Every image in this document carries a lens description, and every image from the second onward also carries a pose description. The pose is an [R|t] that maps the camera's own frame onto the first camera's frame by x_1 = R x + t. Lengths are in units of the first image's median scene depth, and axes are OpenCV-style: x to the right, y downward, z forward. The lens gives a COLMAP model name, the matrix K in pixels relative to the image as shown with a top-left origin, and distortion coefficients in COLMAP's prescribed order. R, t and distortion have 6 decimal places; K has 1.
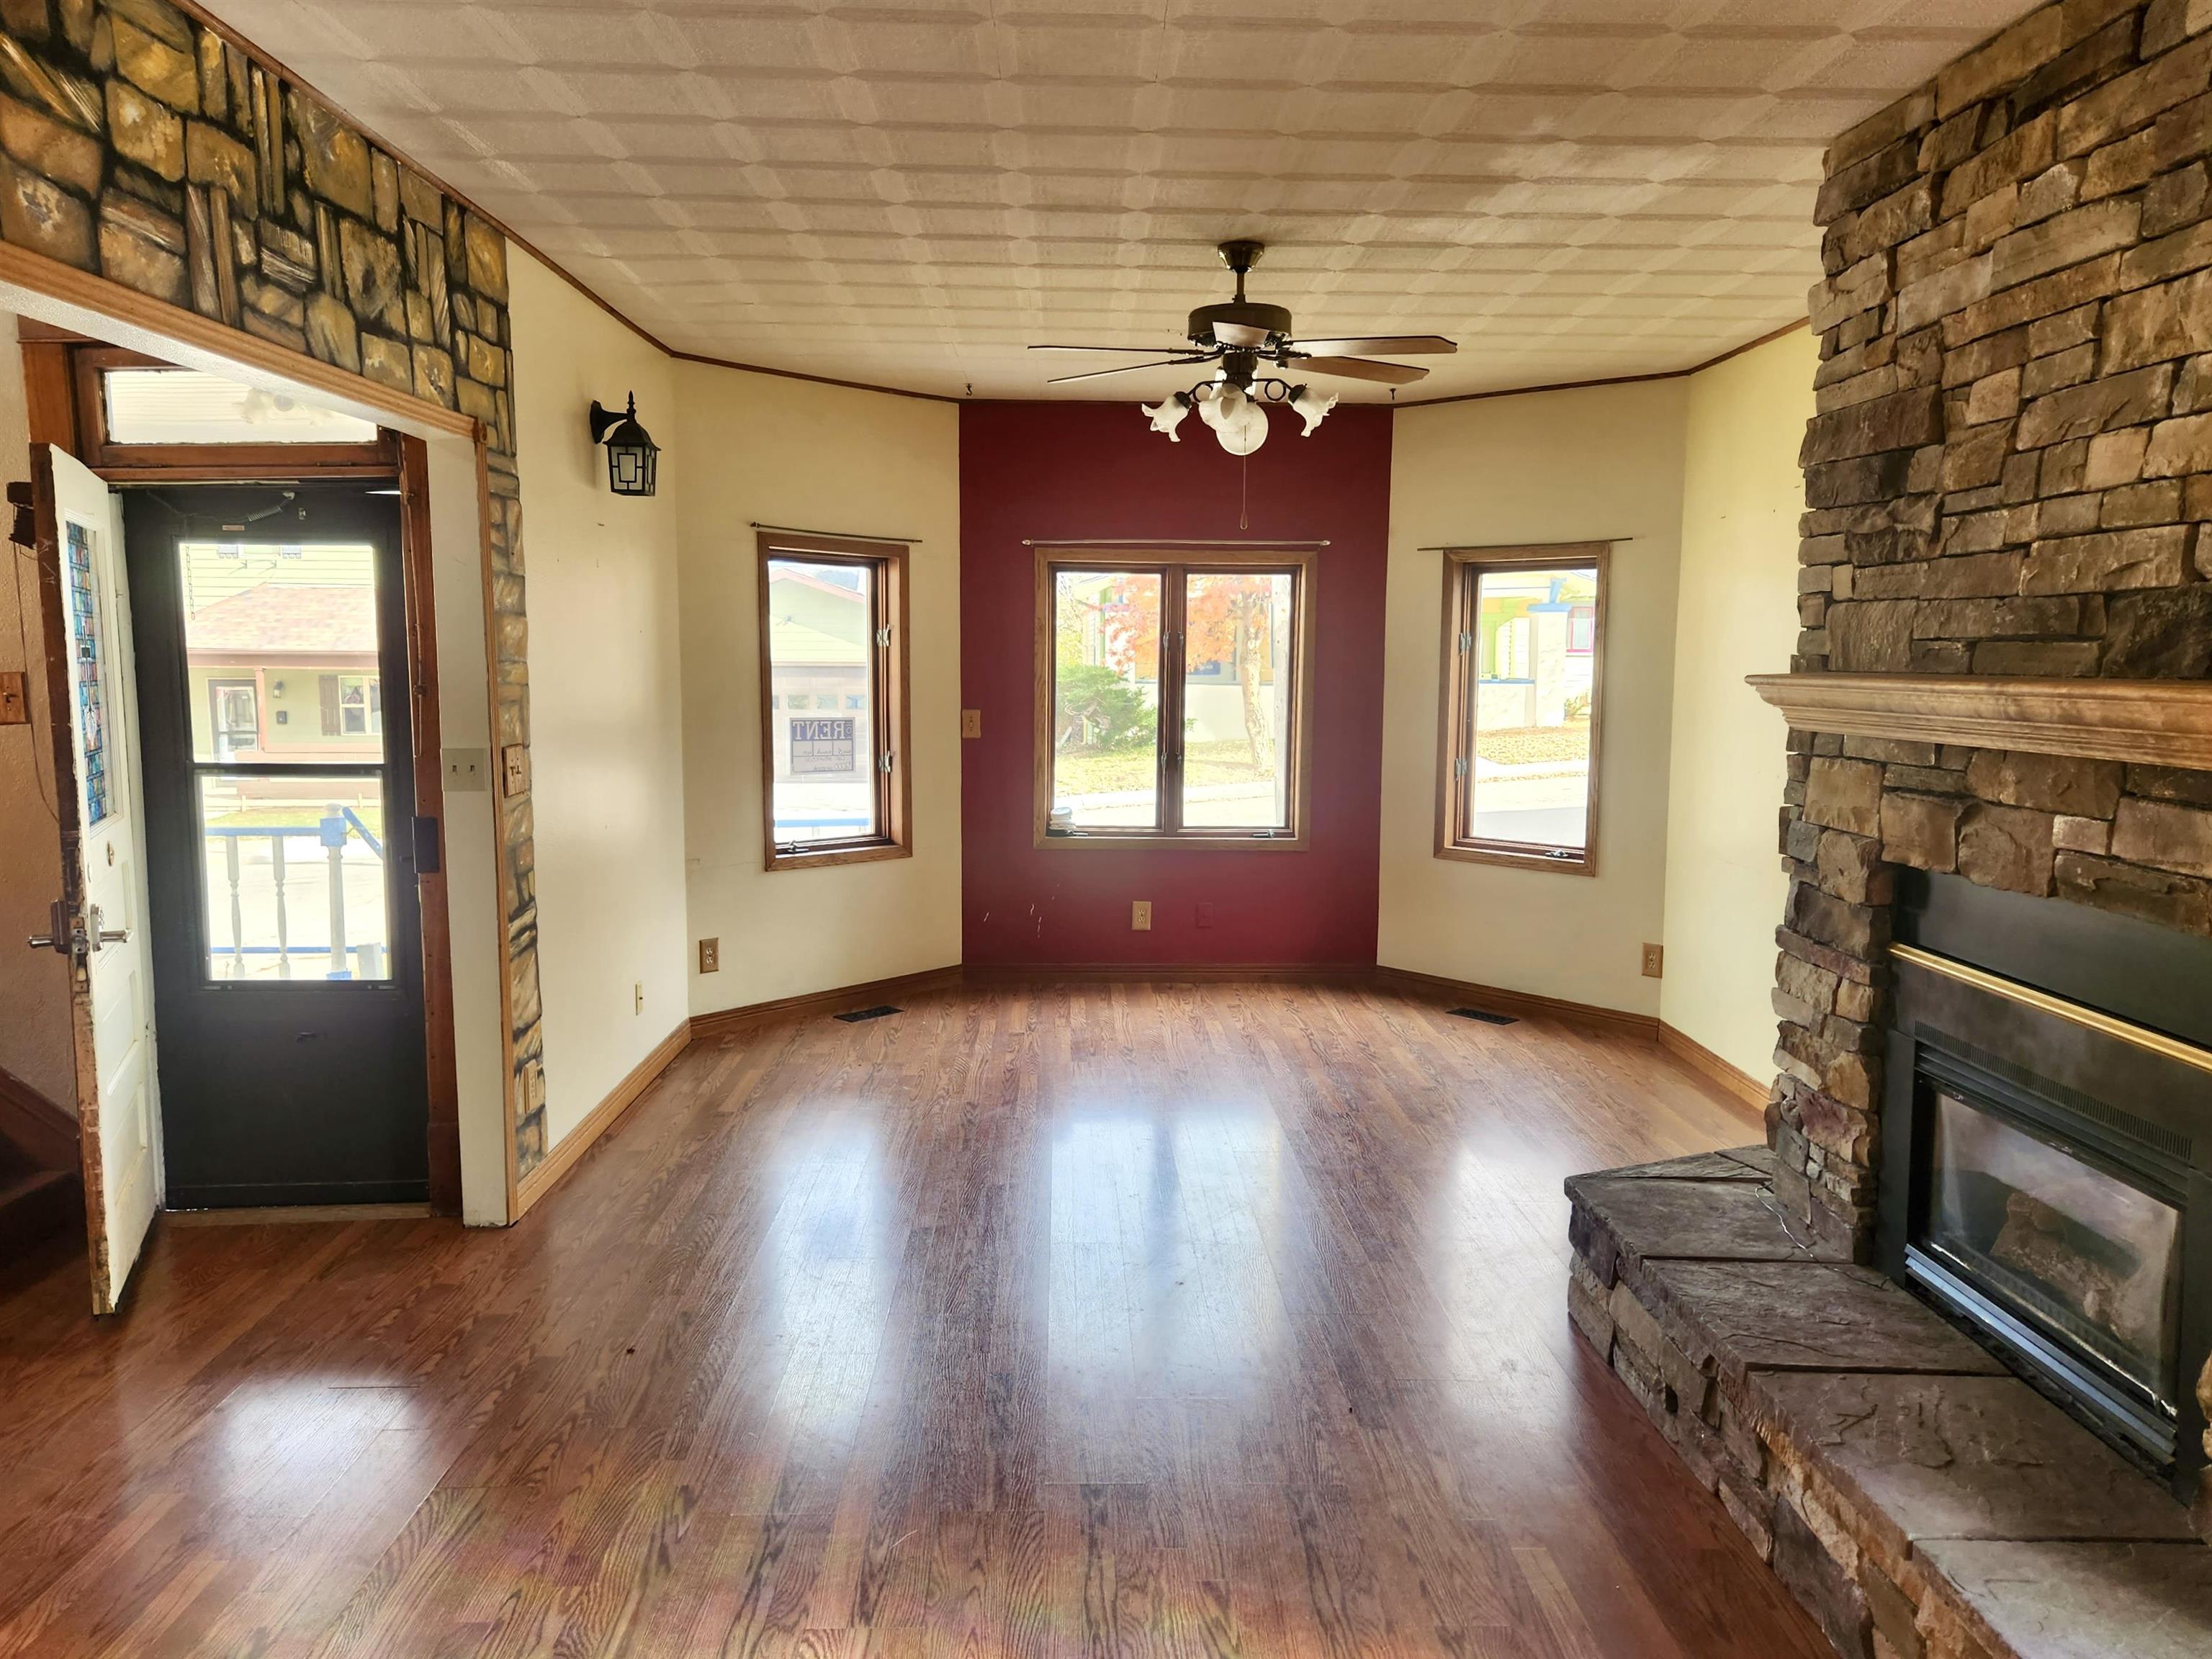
lens RADIAL K [[1536.5, 0, 1101.6], [0, 1536.5, 827.8], [0, 0, 1]] dist [0.034524, -0.016755]
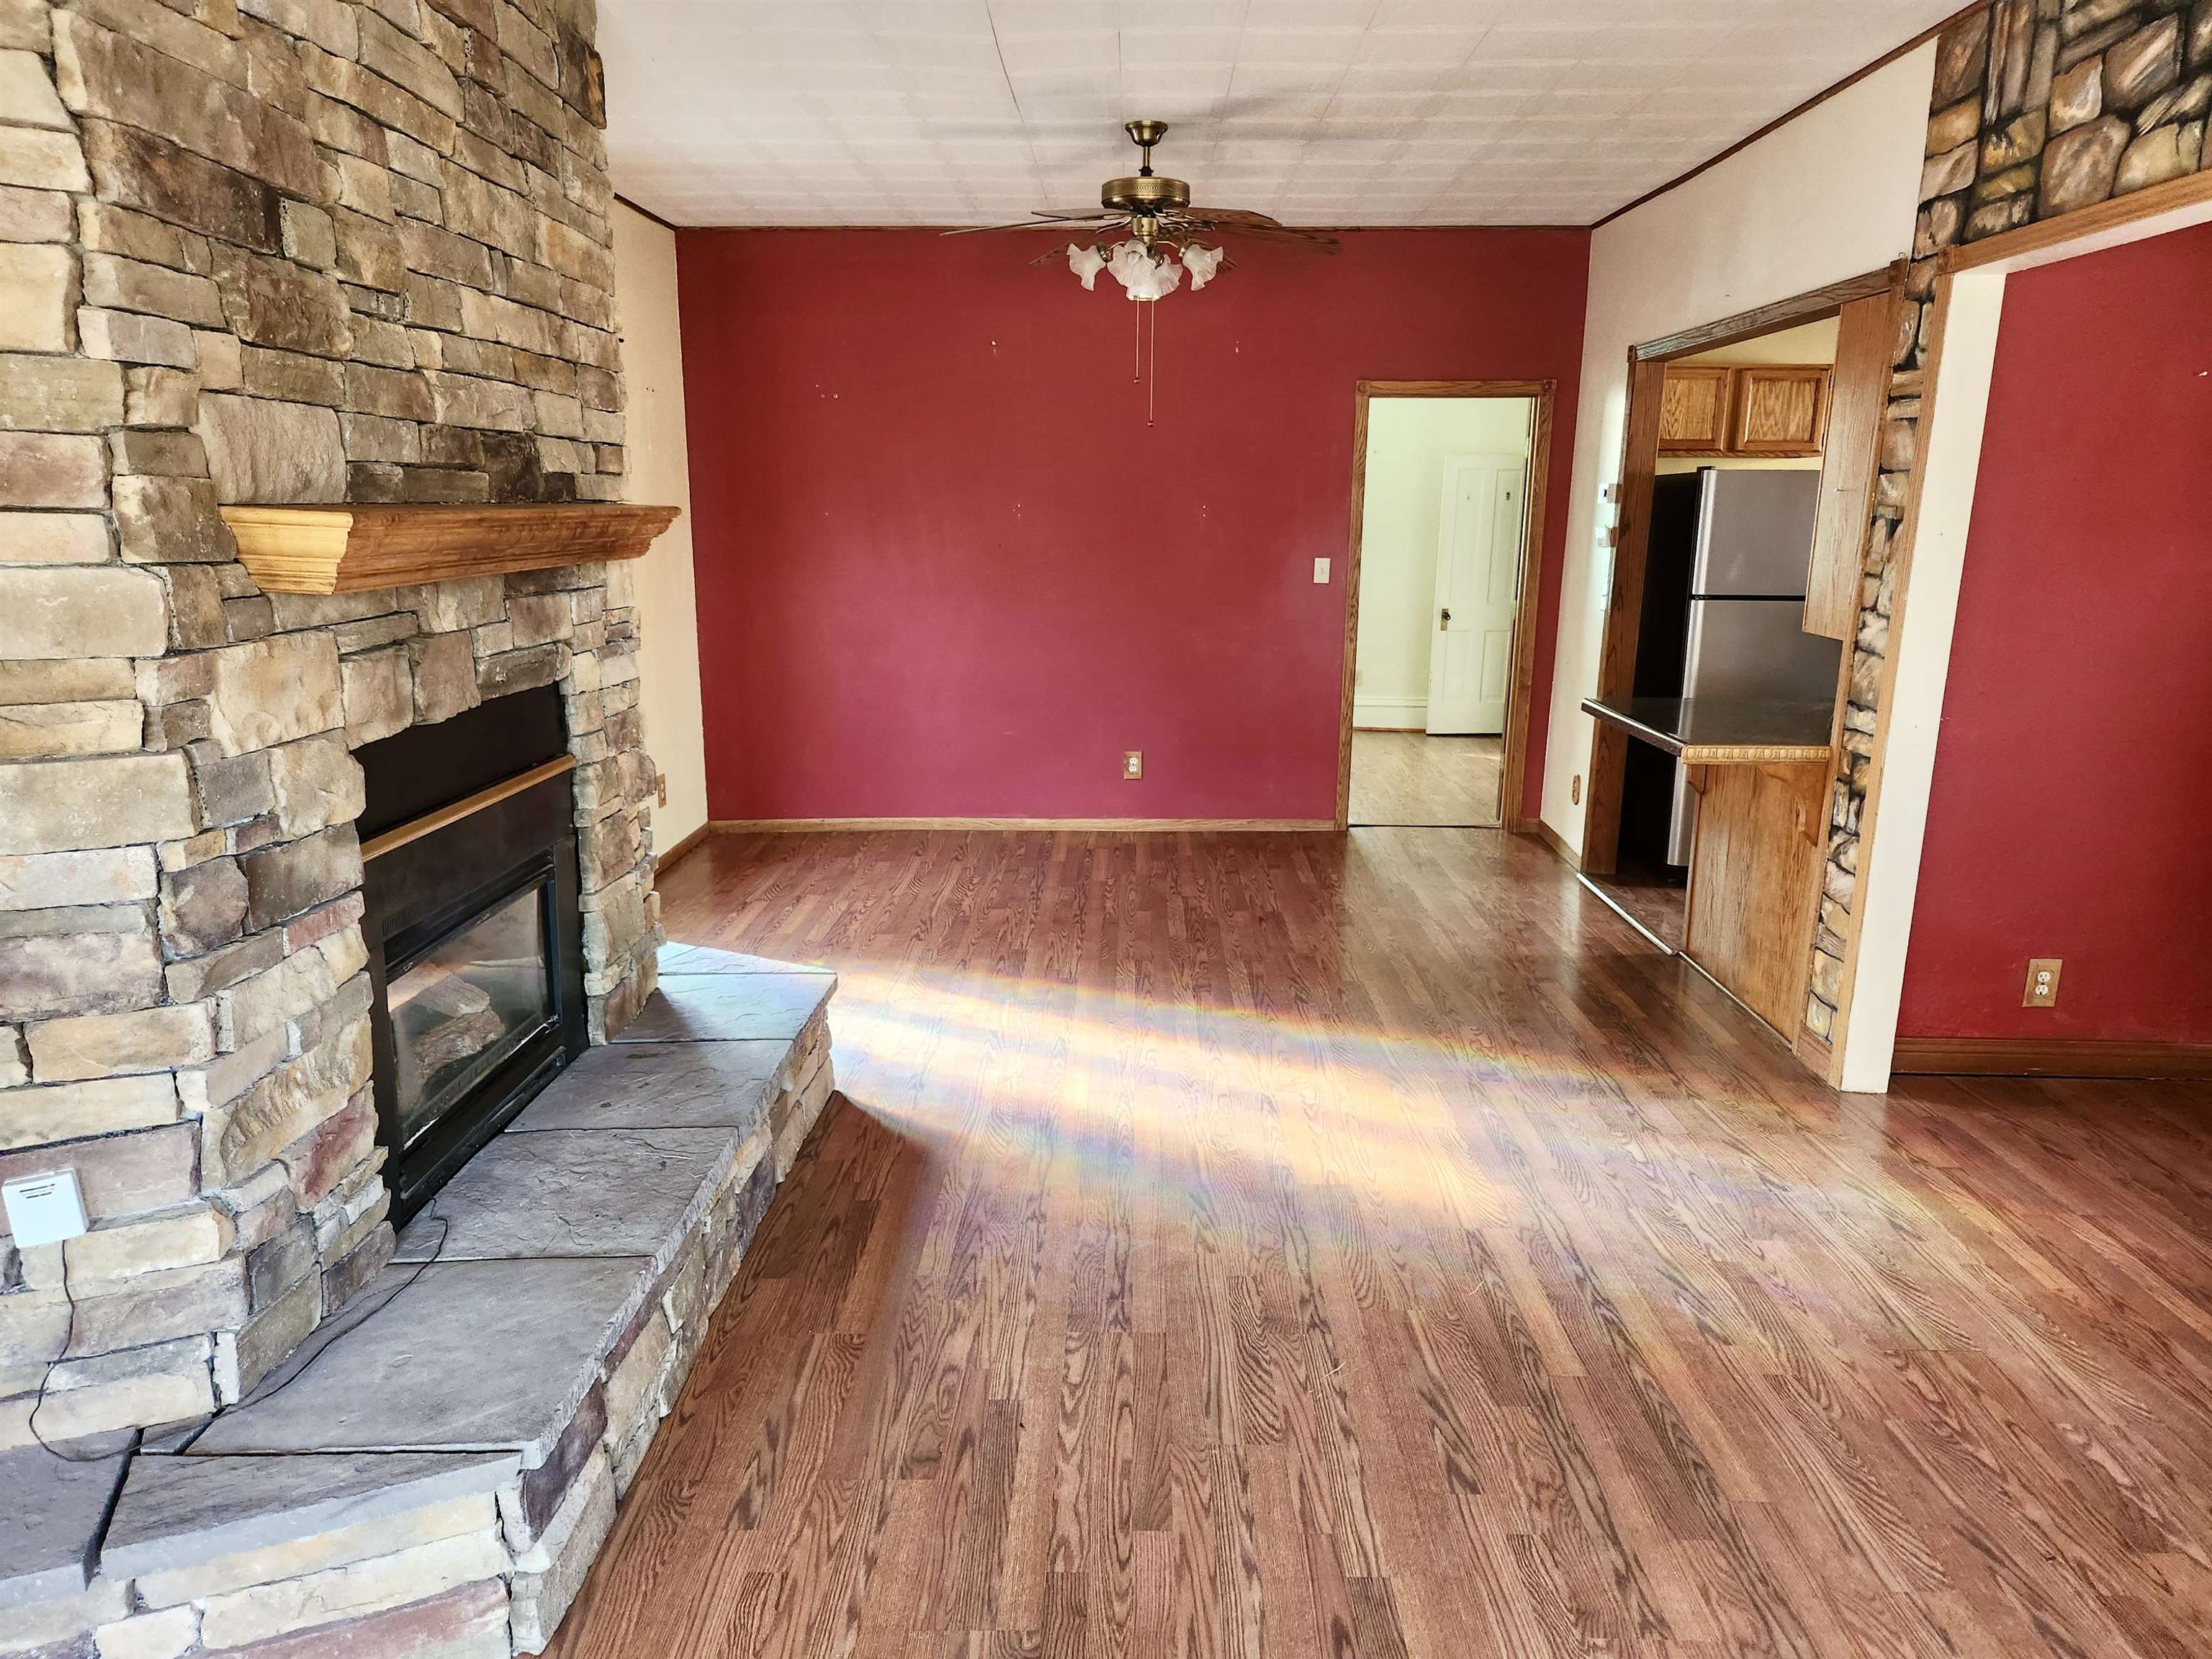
lens RADIAL K [[1536.5, 0, 1108.2], [0, 1536.5, 841.5], [0, 0, 1]] dist [0.034524, -0.016755]
pose [[-0.999165, -0.020414, 0.035401, 0.100603], [-0.007841, 0.945968, 0.324165, -0.199761], [-0.040106, 0.323617, -0.945338, 1.819703]]
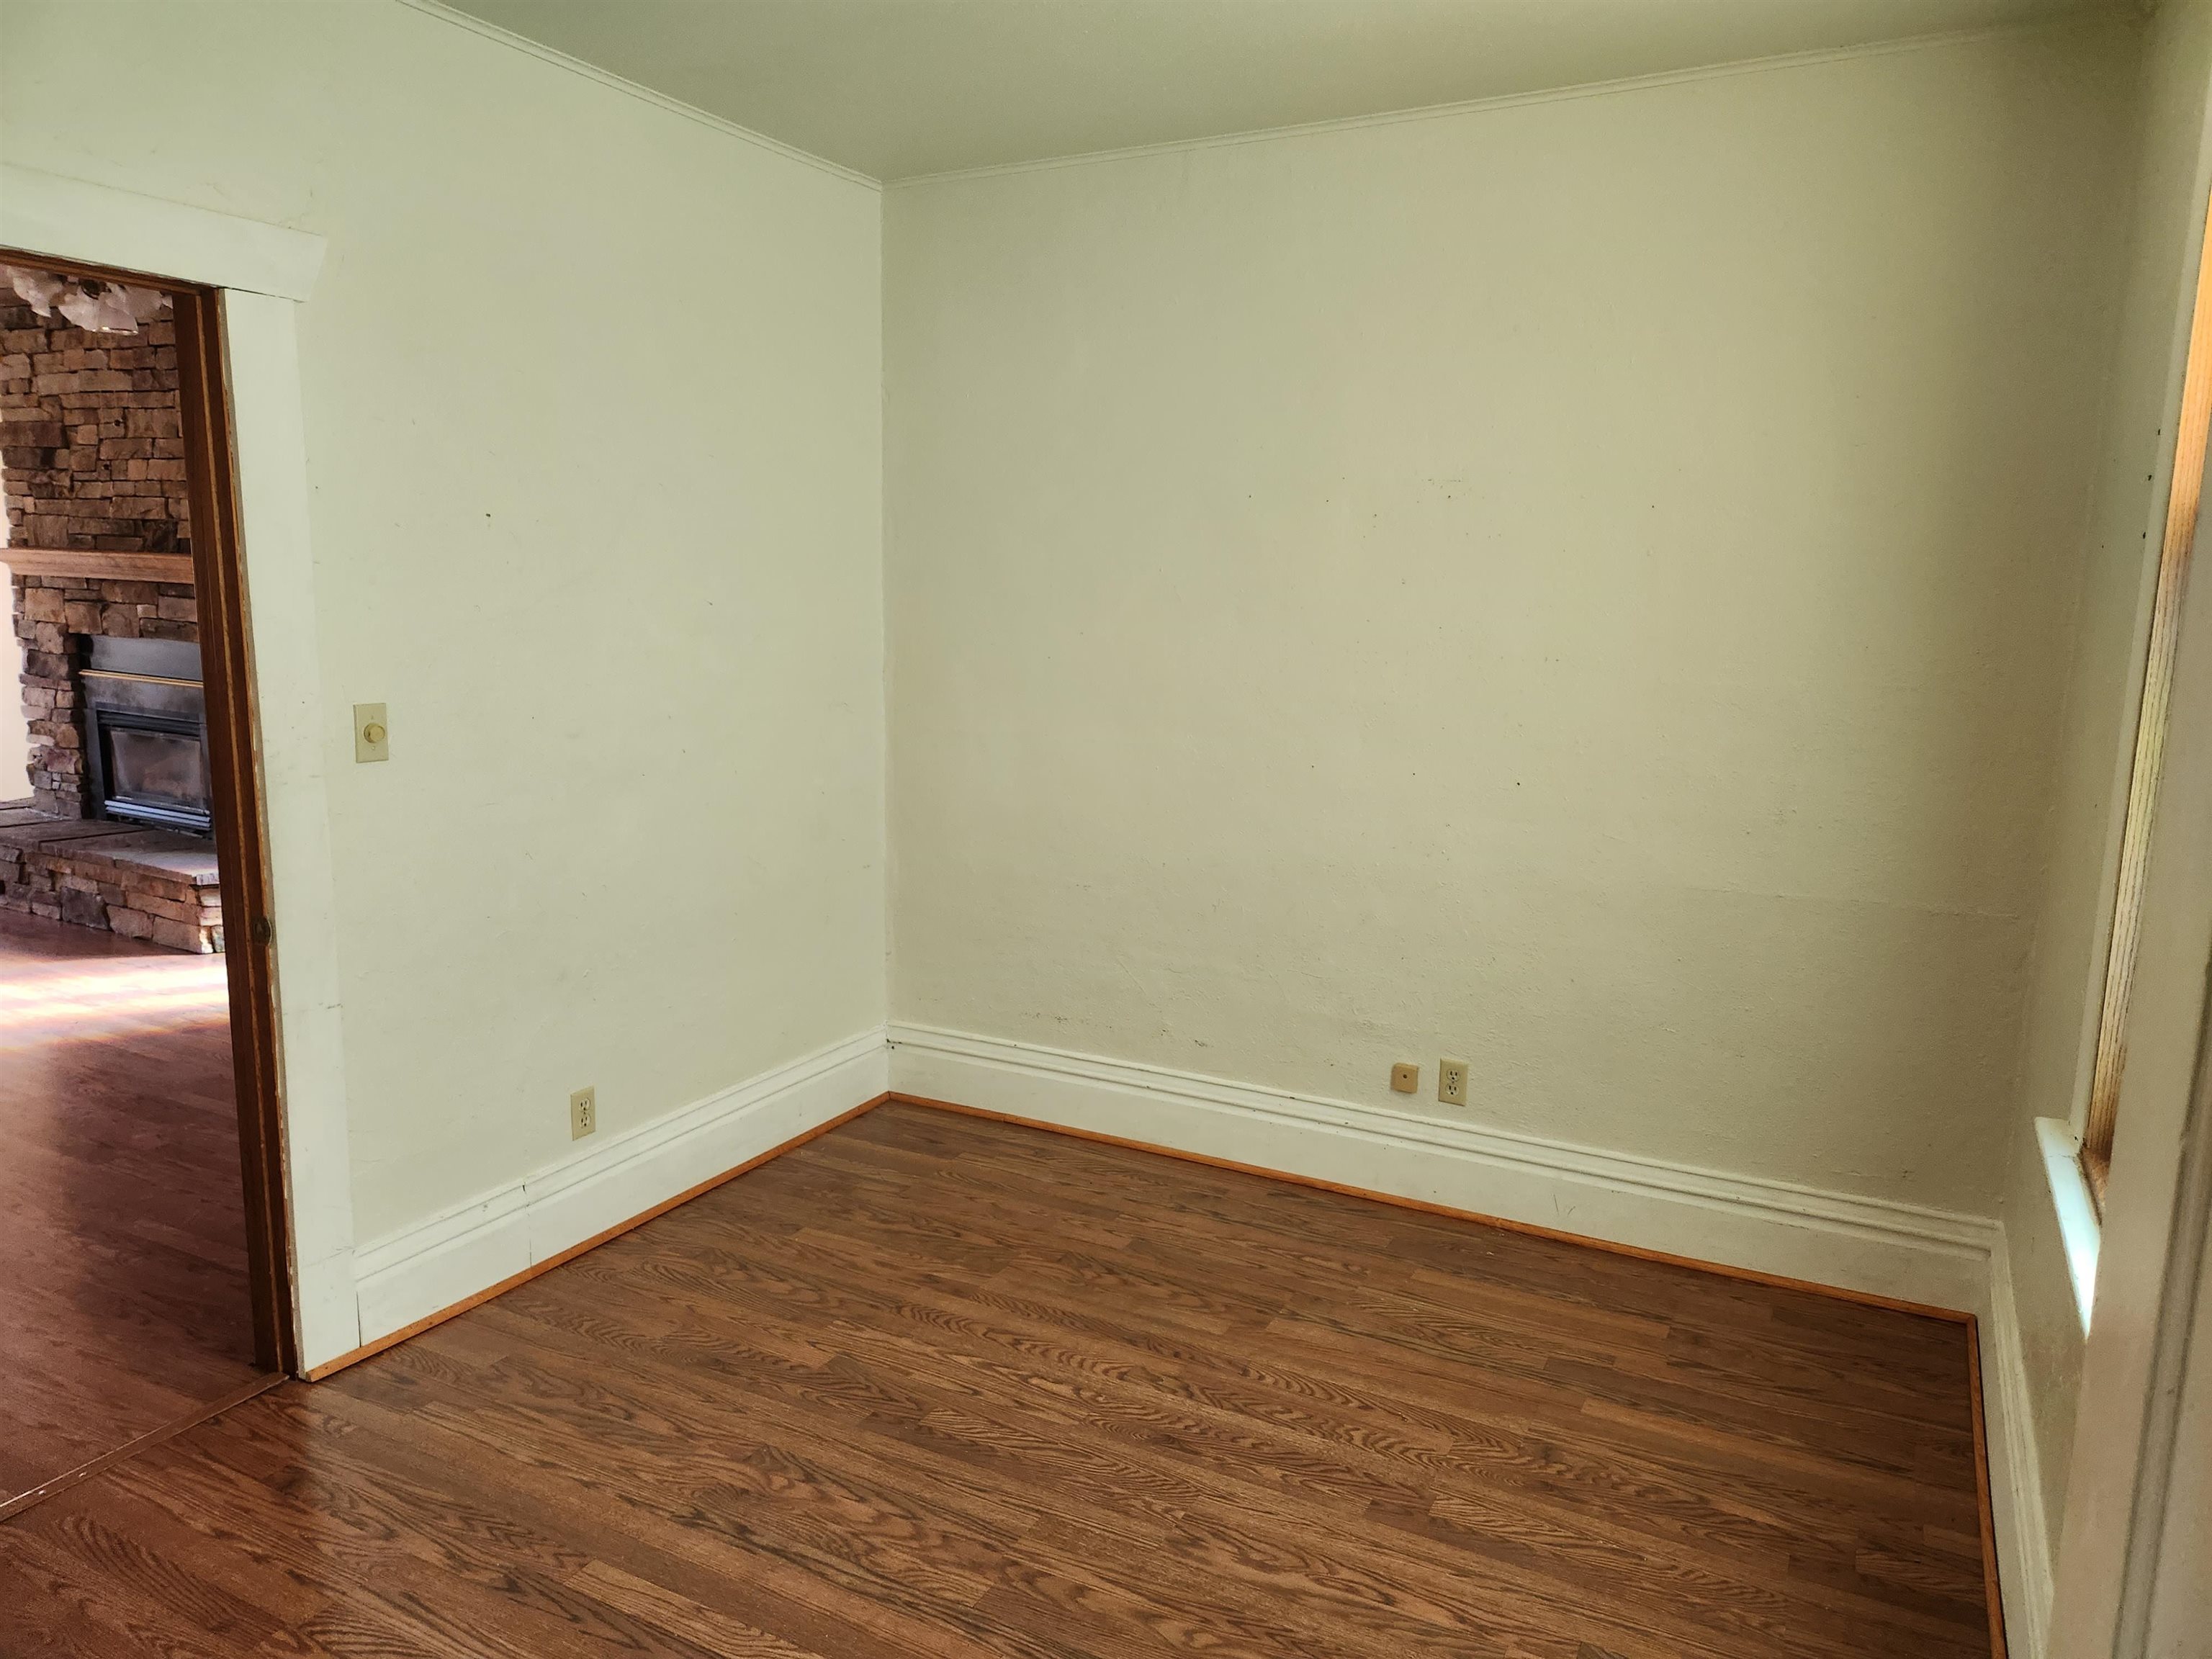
lens RADIAL K [[1536.5, 0, 1103.8], [0, 1536.5, 814.6], [0, 0, 1]] dist [0.034524, -0.016755]
pose [[0.491403, -0.132197, 0.860841, -0.767845], [0.073368, 0.991183, 0.110332, 0.150649], [-0.867837, 0.008941, 0.496769, -1.483573]]
